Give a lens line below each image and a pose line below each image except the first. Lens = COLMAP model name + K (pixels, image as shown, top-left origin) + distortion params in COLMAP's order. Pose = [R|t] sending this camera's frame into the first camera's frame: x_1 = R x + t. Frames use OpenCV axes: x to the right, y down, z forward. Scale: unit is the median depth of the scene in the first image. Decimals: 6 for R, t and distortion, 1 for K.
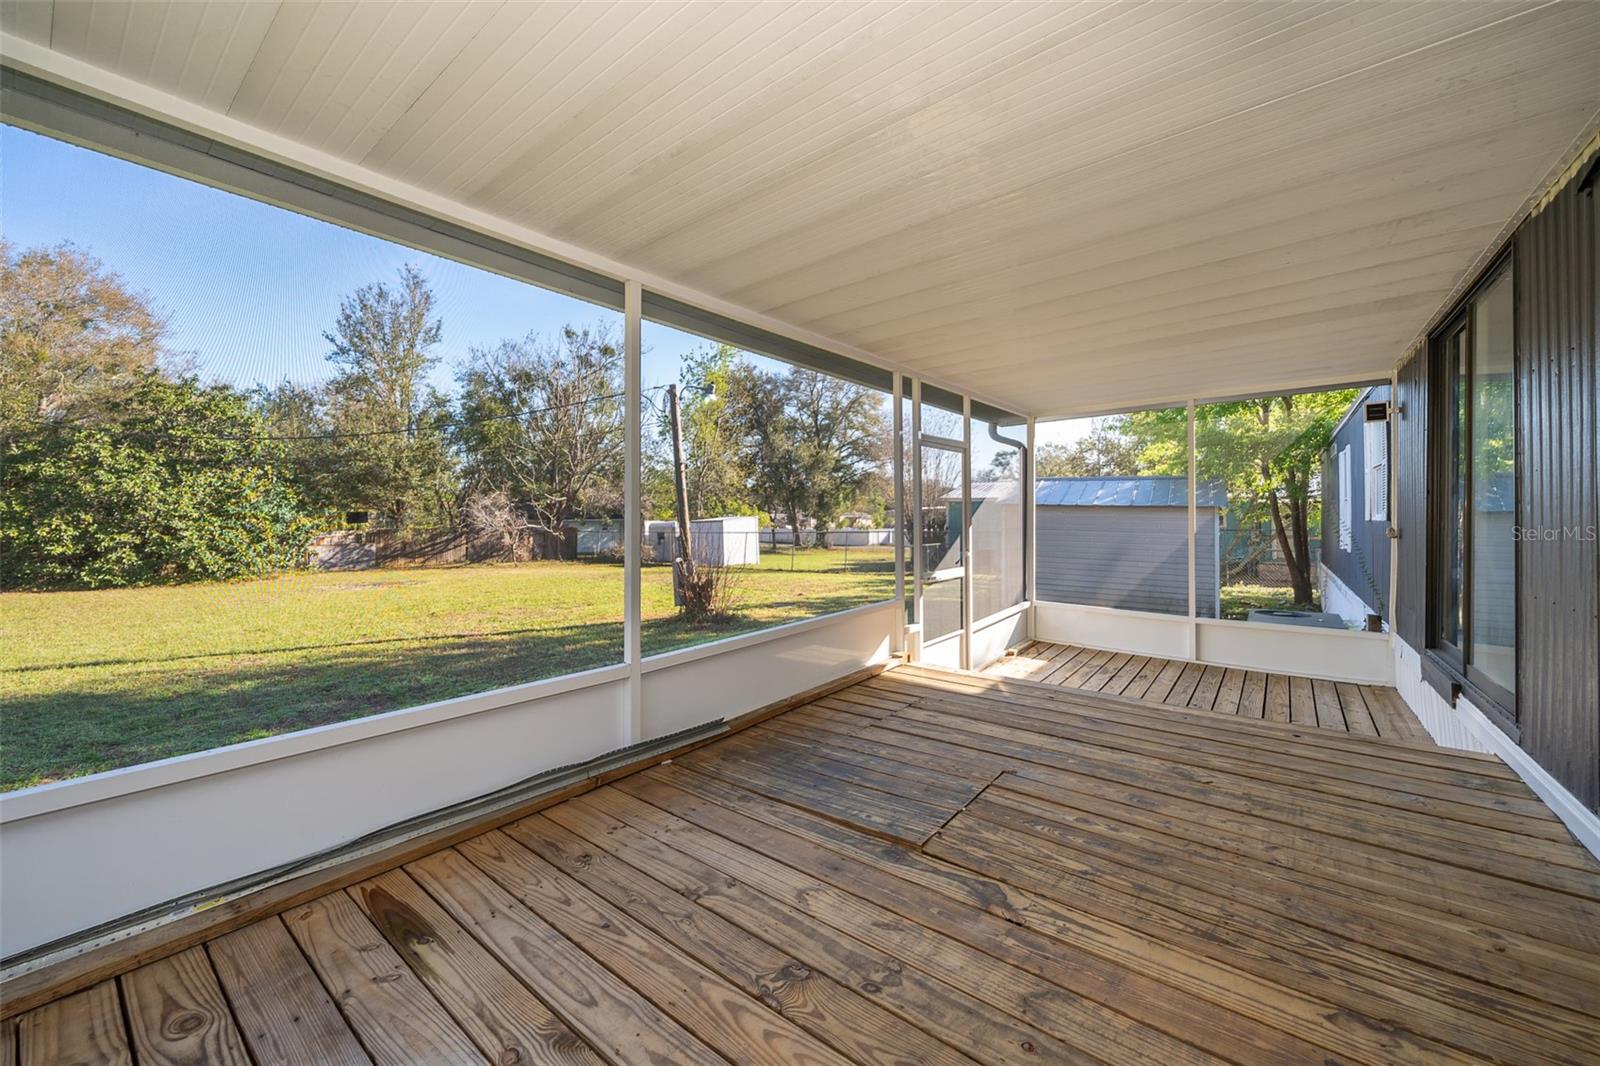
lens RADIAL K [[617.9, 0, 806.0], [0, 617.9, 498.1], [0, 0, 1]] dist [-0.001587, -0.000277]
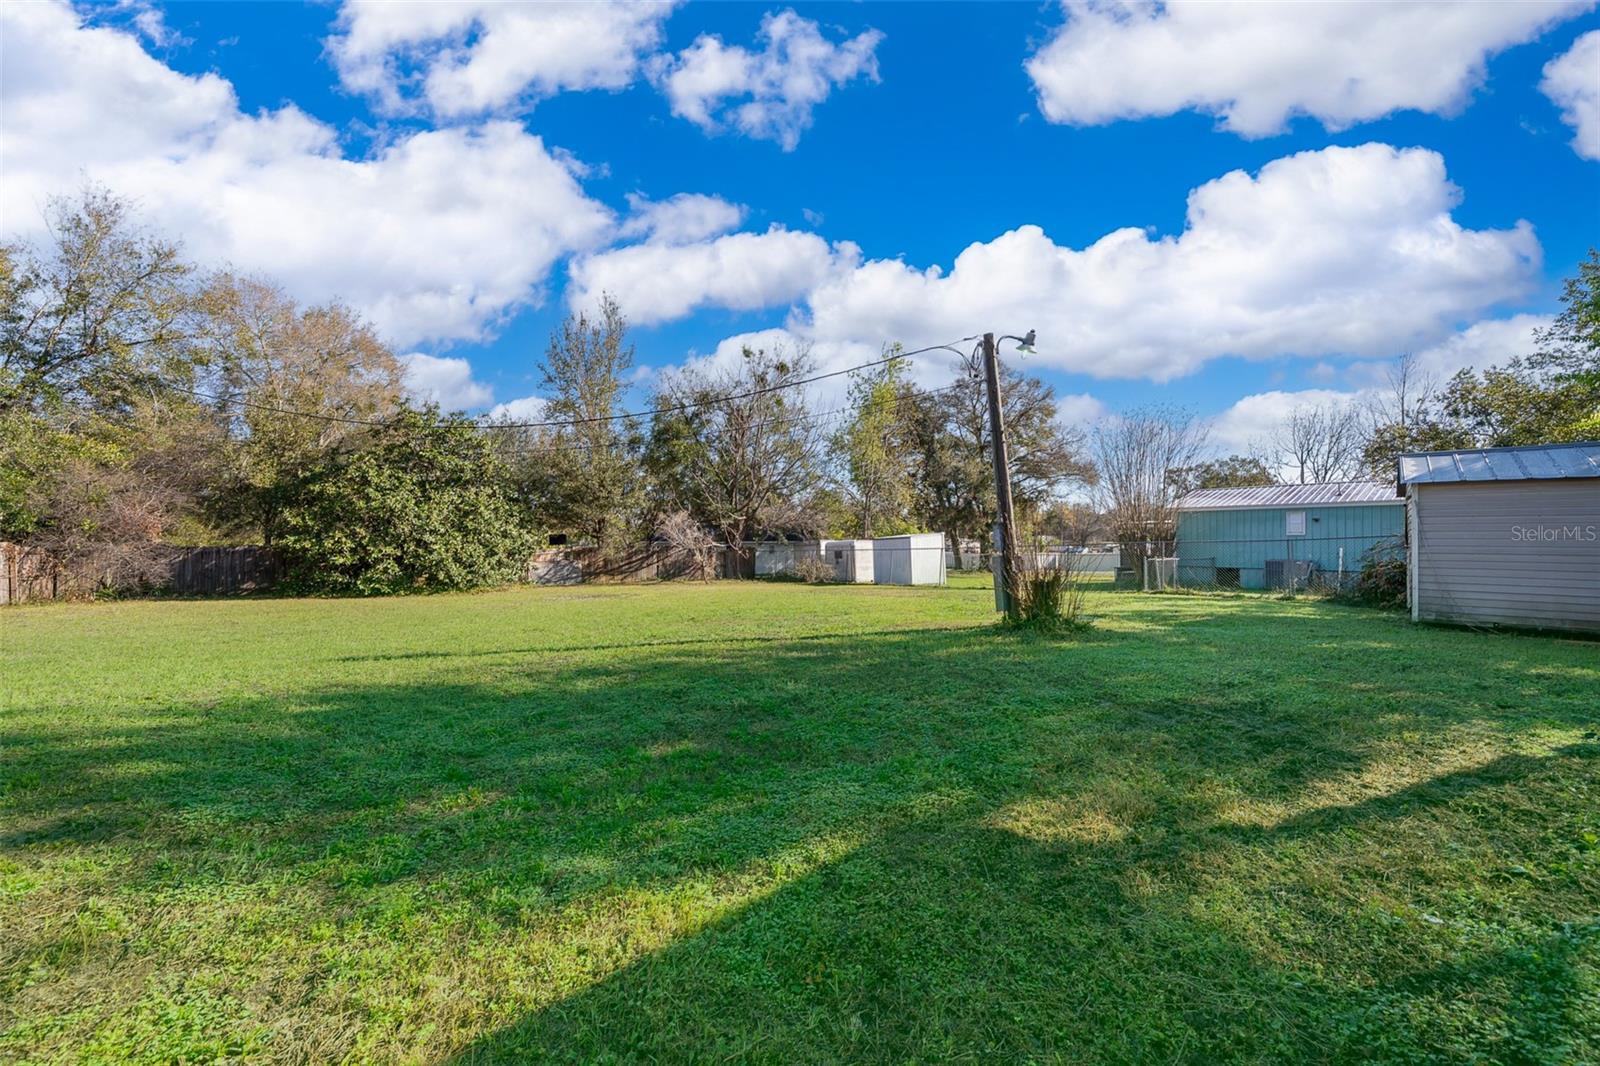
lens RADIAL K [[600.2, 0, 800.0], [0, 600.2, 533.0], [0, 0, 1]] dist [-0.002878, -0.000237]
pose [[0.978618, -0.012329, -0.205315, -0.153362], [0.013201, 0.999909, 0.002881, 0.034975], [0.205261, -0.005530, 0.978692, 0.098326]]
